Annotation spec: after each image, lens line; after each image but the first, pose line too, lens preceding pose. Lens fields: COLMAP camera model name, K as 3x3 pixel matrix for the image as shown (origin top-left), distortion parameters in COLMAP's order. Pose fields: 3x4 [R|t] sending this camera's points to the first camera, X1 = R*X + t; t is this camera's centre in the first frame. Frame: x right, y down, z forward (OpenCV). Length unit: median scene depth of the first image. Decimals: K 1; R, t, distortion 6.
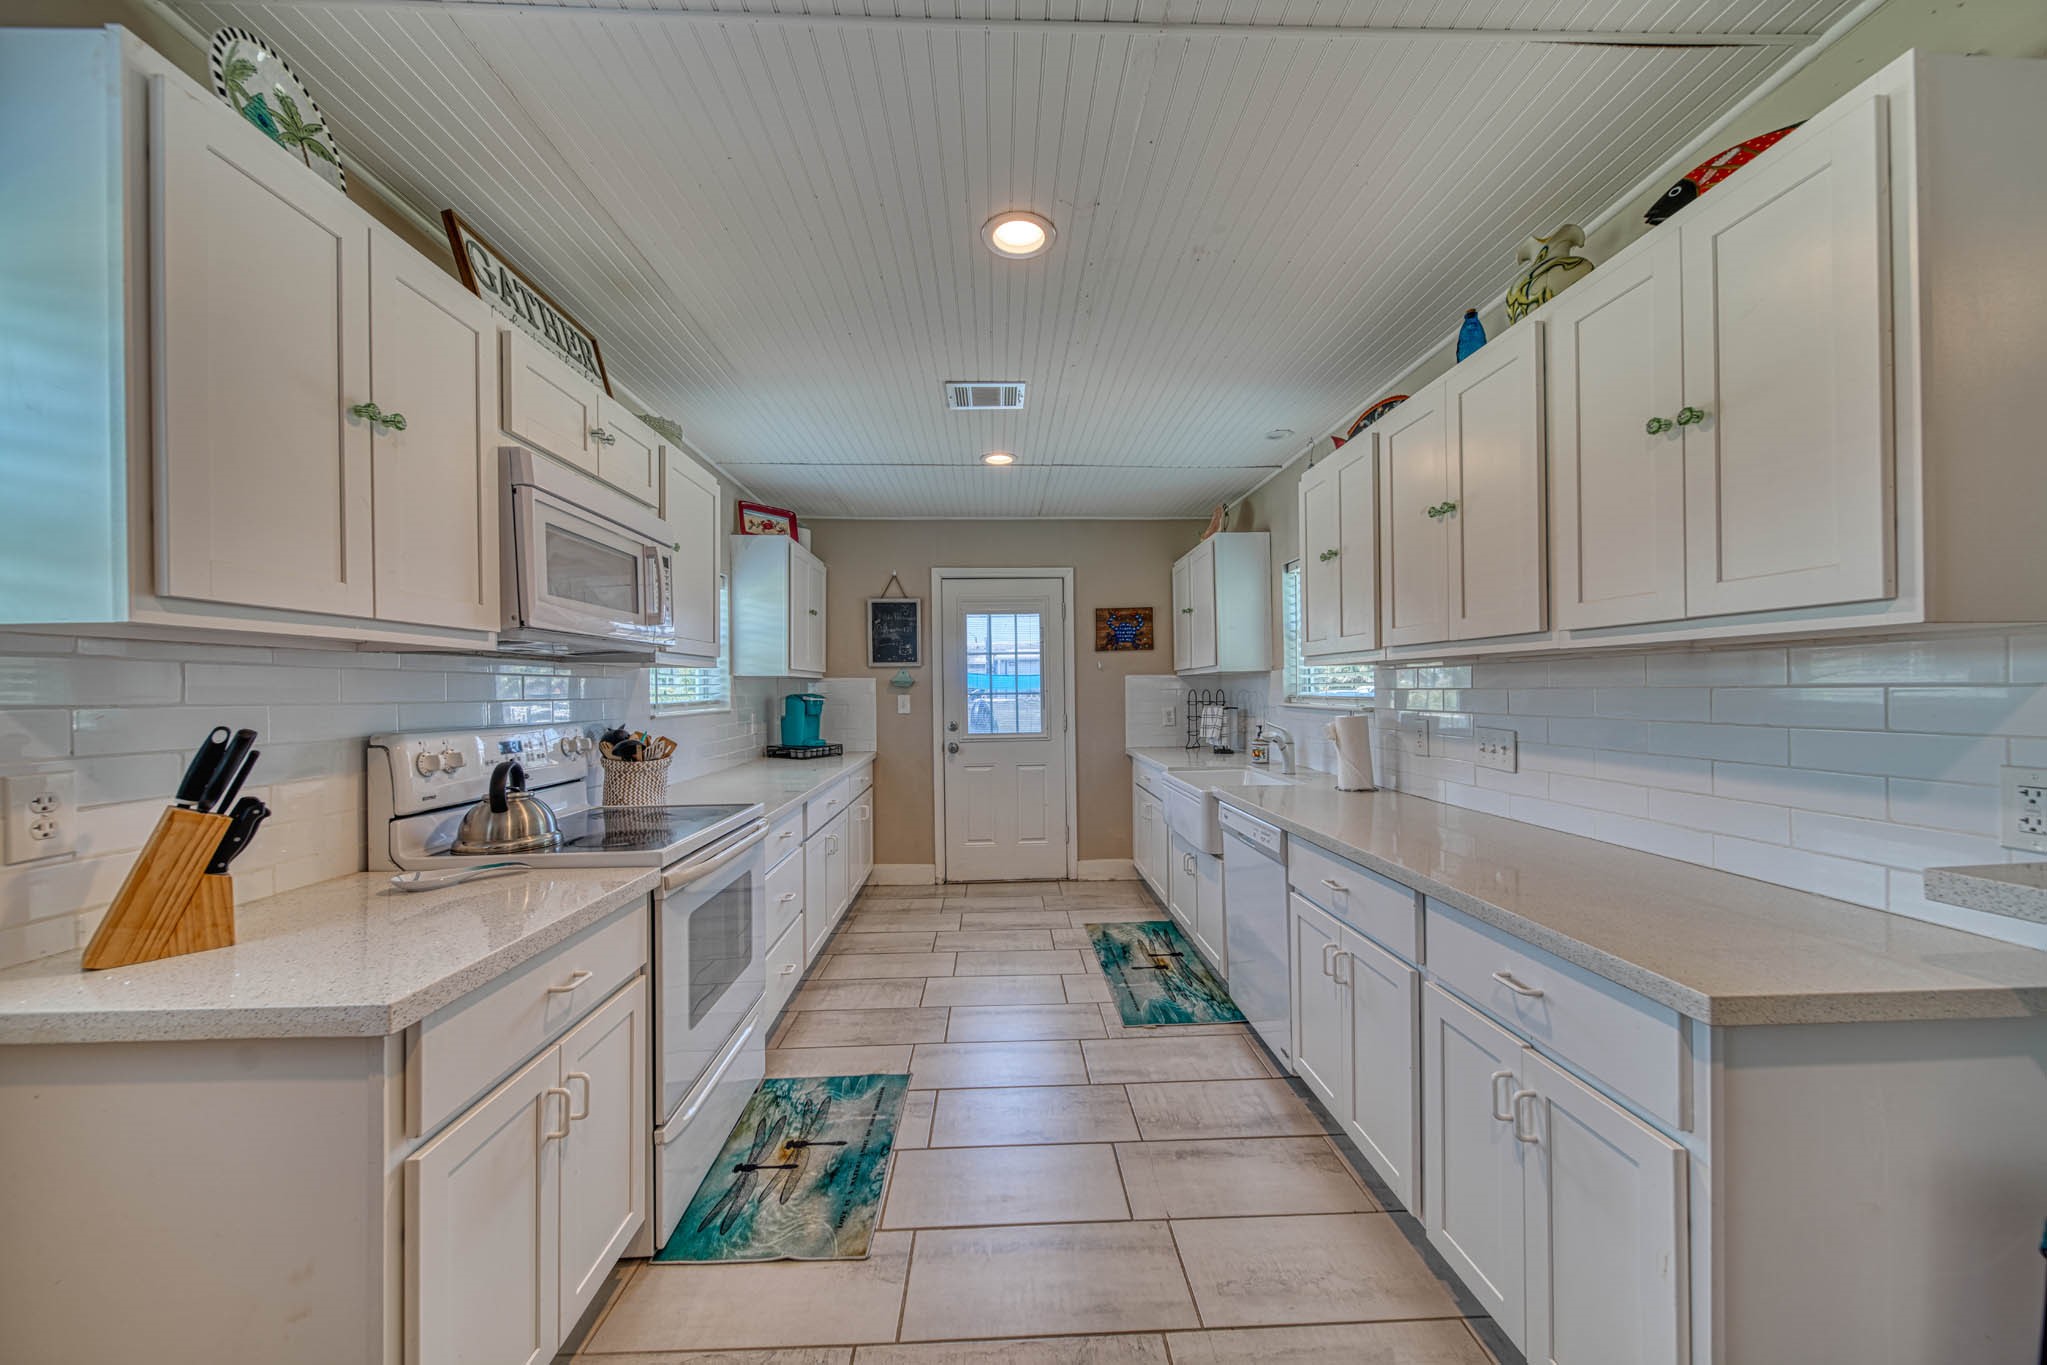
lens RADIAL K [[719.3, 0, 1021.0], [0, 719.3, 685.9], [0, 0, 1]] dist [-0.000054, -0.000004]
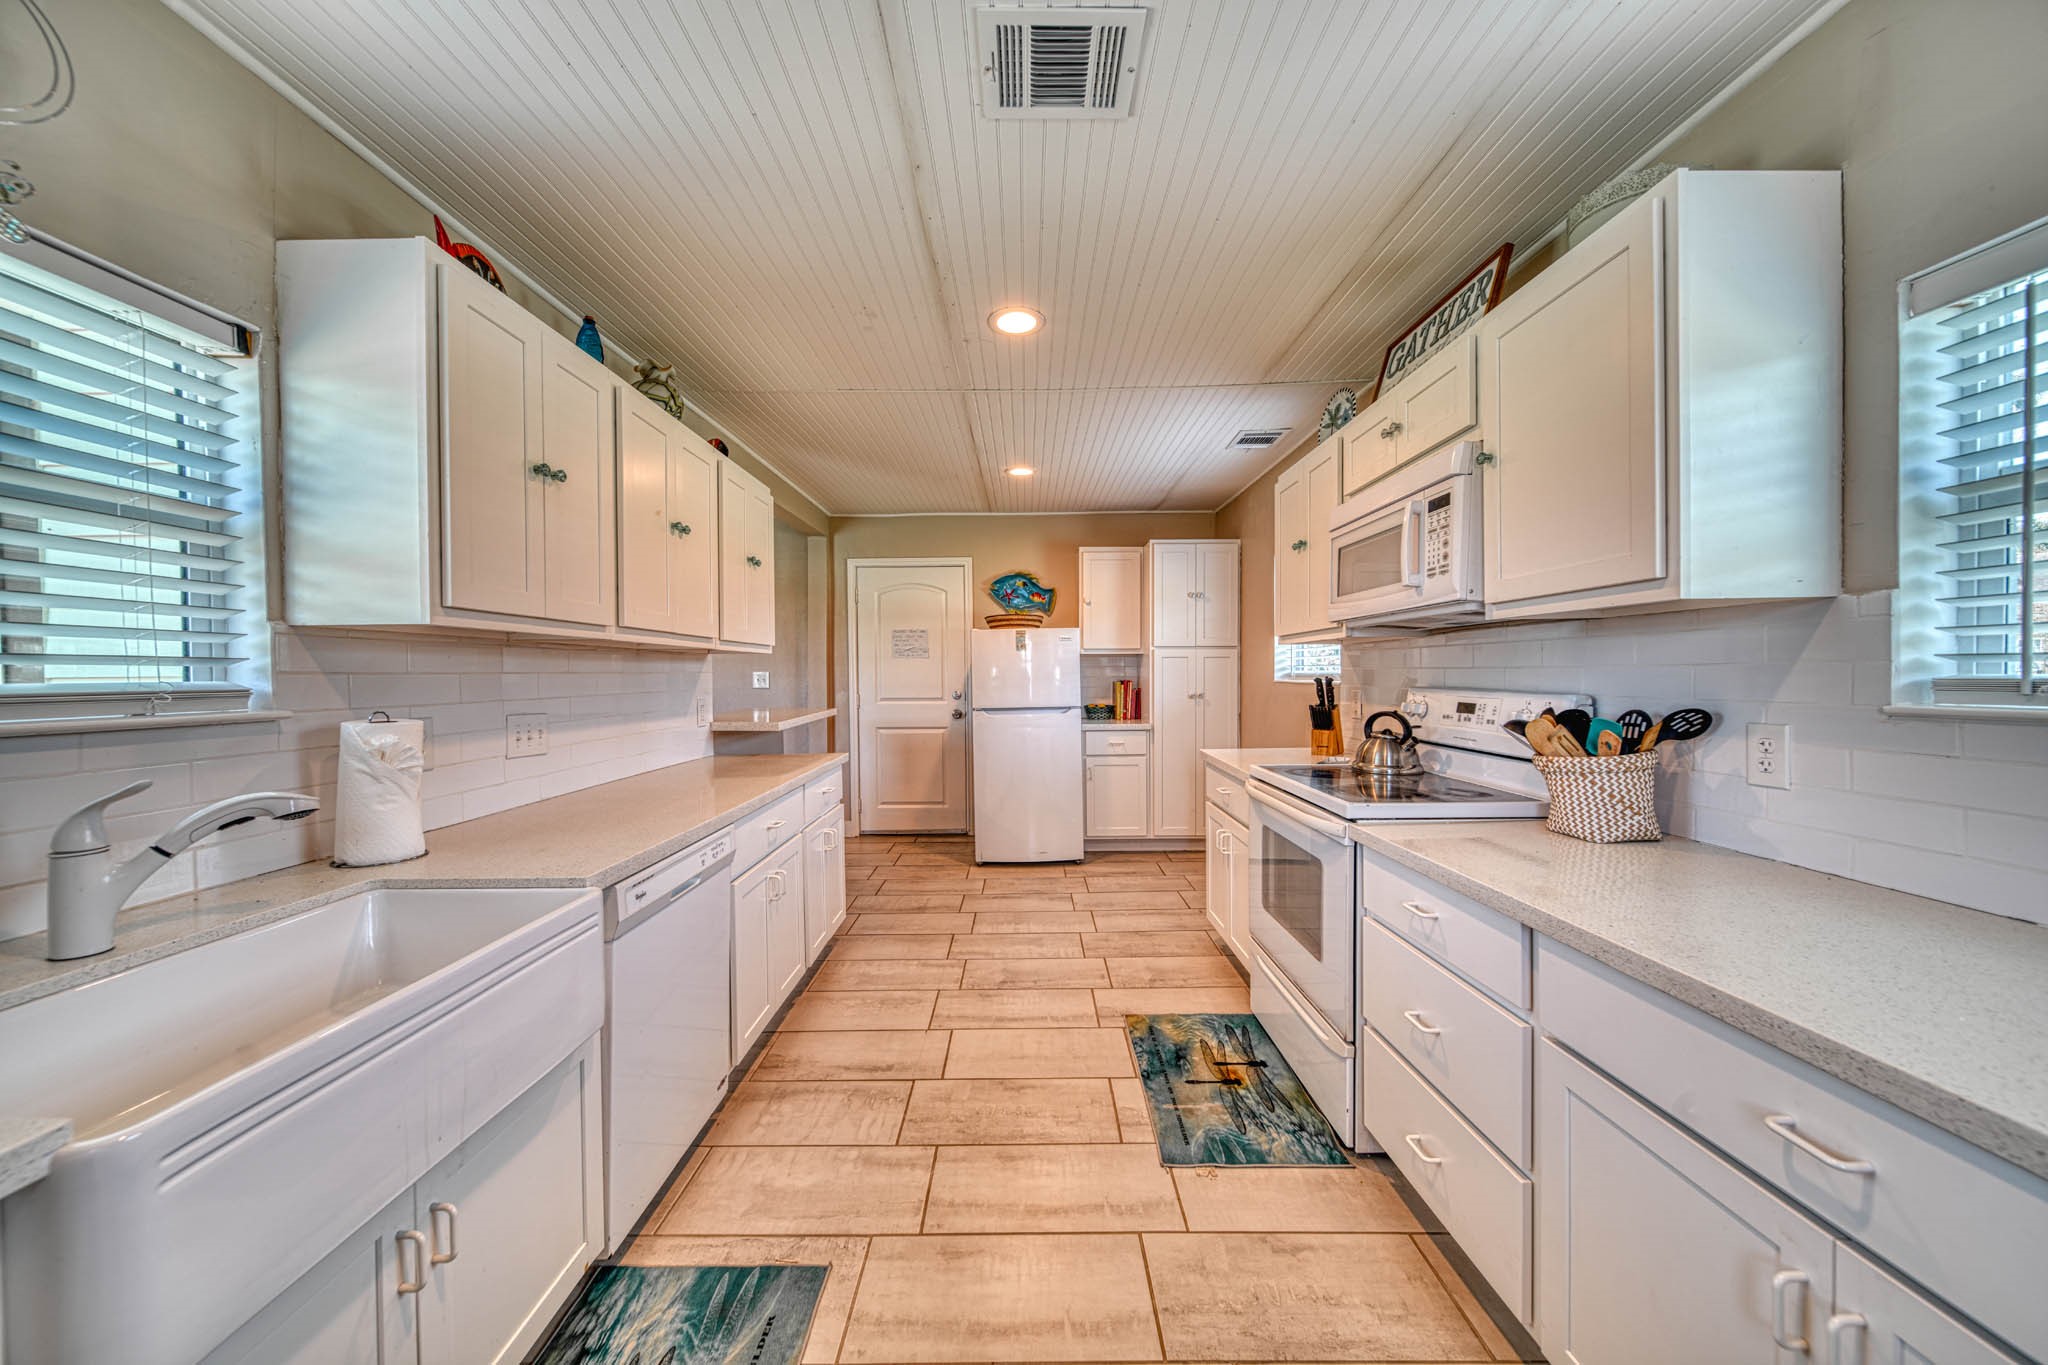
lens RADIAL K [[719.6, 0, 1022.5], [0, 719.6, 679.5], [0, 0, 1]] dist [-0.000054, -0.000004]
pose [[-0.999111, 0.017429, 0.038383, -0.049269], [0.017612, 0.999835, 0.004417, 0.020273], [-0.038300, 0.005089, -0.999253, 2.097580]]
